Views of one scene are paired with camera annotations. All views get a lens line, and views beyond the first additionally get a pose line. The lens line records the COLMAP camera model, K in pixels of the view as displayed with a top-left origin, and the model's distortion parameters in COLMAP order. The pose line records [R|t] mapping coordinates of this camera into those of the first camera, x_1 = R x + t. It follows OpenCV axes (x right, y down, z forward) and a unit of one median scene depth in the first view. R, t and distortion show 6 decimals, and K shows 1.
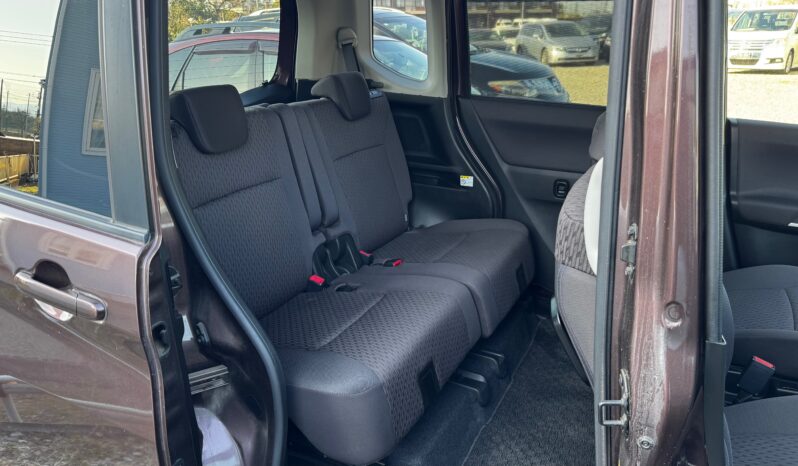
lens RADIAL K [[583.0, 0, 400.5], [0, 583.0, 231.2], [0, 0, 1]] dist [0.002106, -0.049010]
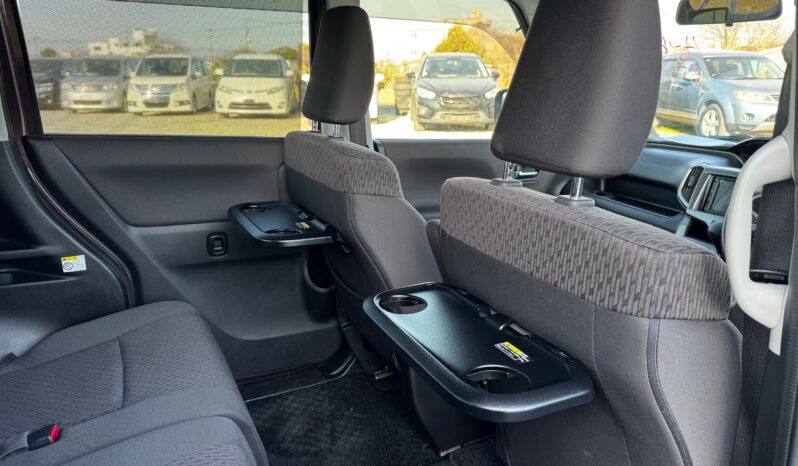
lens RADIAL K [[583.0, 0, 400.5], [0, 583.0, 231.2], [0, 0, 1]] dist [0.002106, -0.049010]
pose [[0.564542, -0.181134, 0.805284, -0.194513], [0.244029, 0.968638, 0.046802, -0.062247], [-0.788506, 0.170091, 0.591039, 0.320662]]
